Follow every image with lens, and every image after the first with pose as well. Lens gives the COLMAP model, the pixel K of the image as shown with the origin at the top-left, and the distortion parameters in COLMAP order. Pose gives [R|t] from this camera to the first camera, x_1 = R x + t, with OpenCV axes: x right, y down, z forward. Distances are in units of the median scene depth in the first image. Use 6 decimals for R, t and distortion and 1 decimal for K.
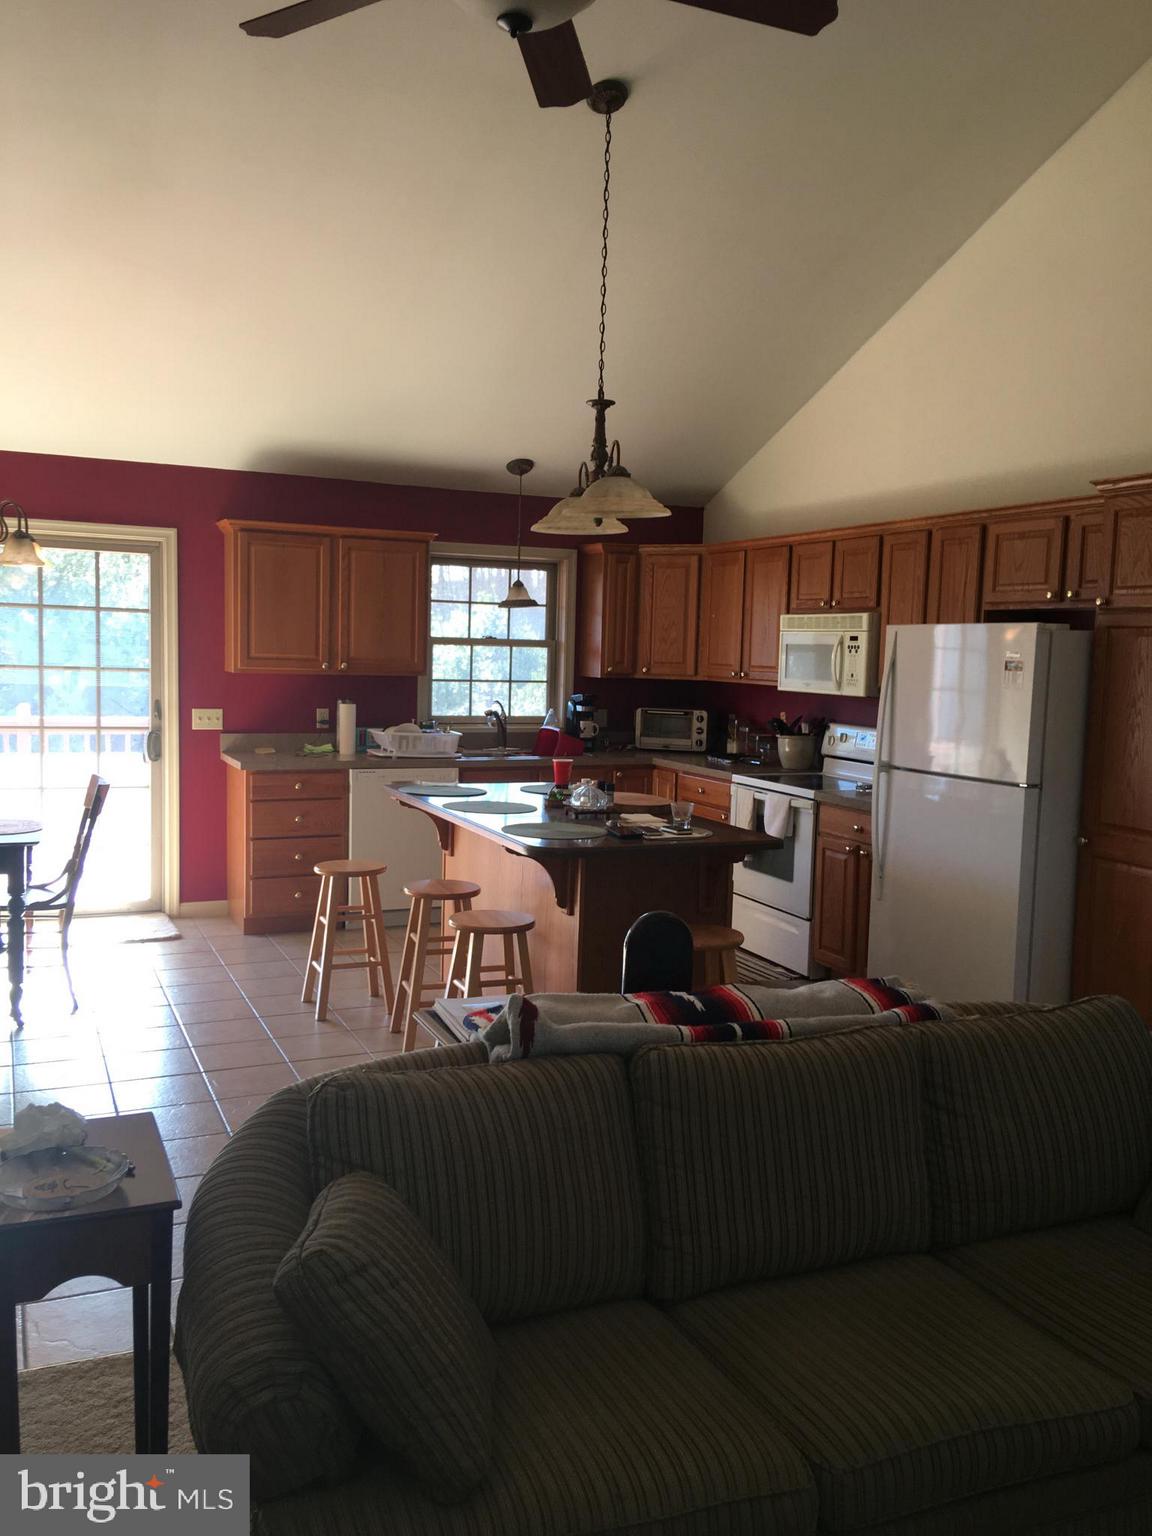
lens RADIAL K [[1293.1, 0, 564.2], [0, 1293.1, 771.3], [0, 0, 1]] dist [0.062279, -0.002064]
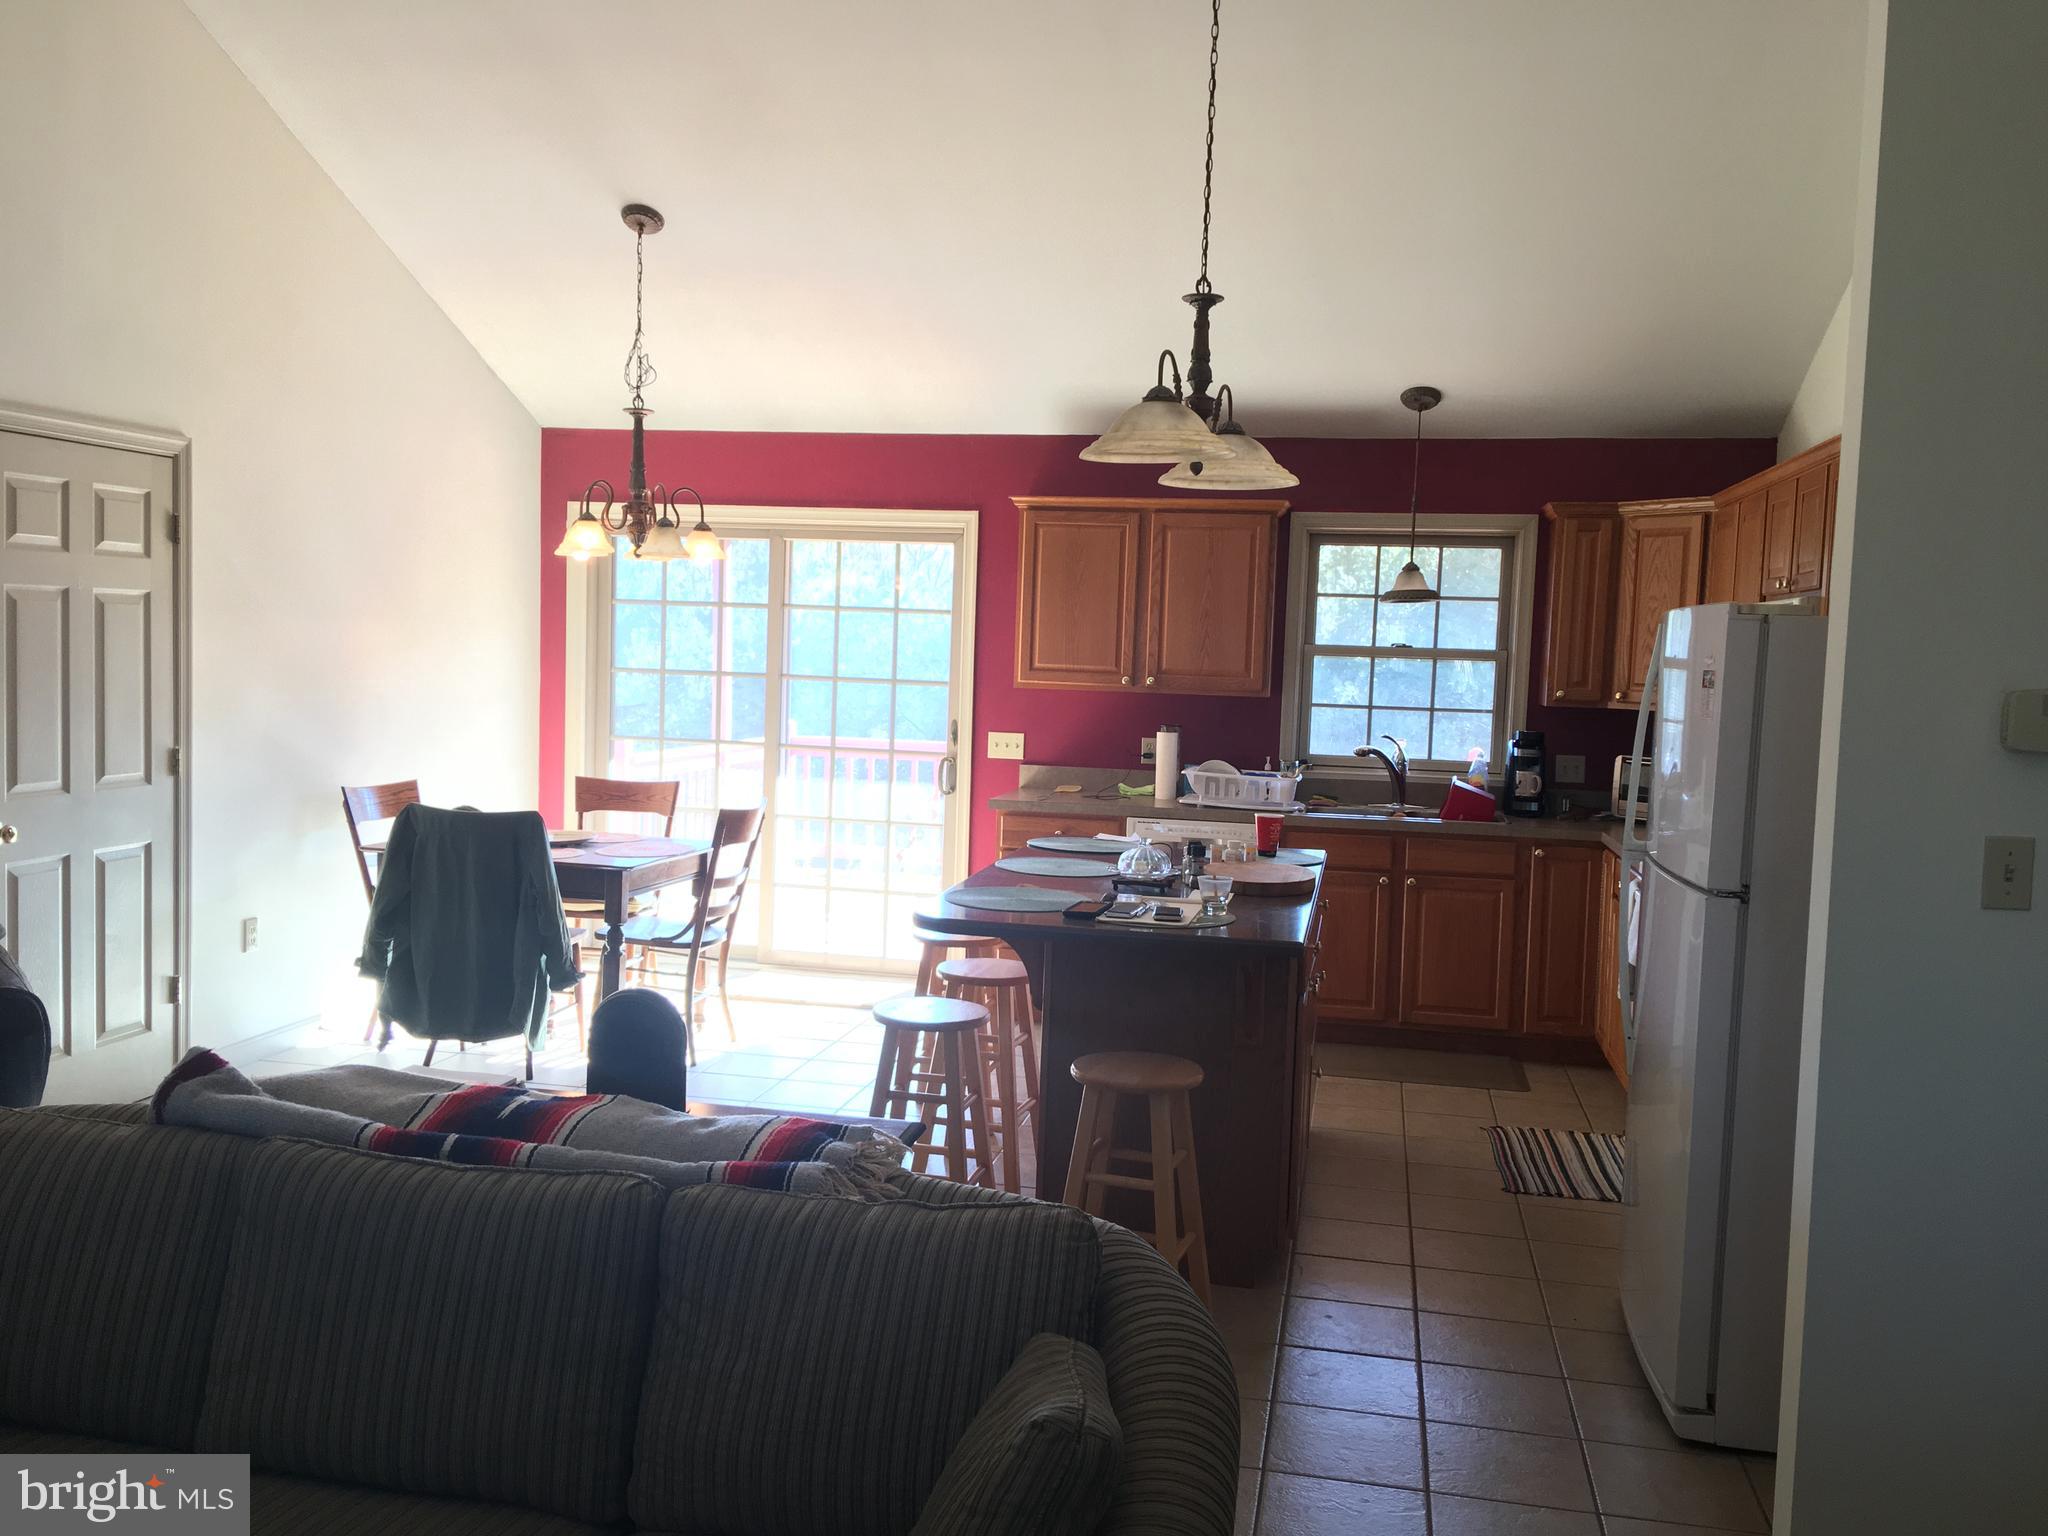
lens RADIAL K [[1724.2, 0, 1010.6], [0, 1724.2, 766.0], [0, 0, 1]] dist [0.062279, -0.002064]
pose [[0.820882, 0.042210, -0.569536, 0.330836], [-0.067294, 0.997467, -0.023067, -0.003489], [0.567119, 0.057261, 0.821643, 0.129773]]
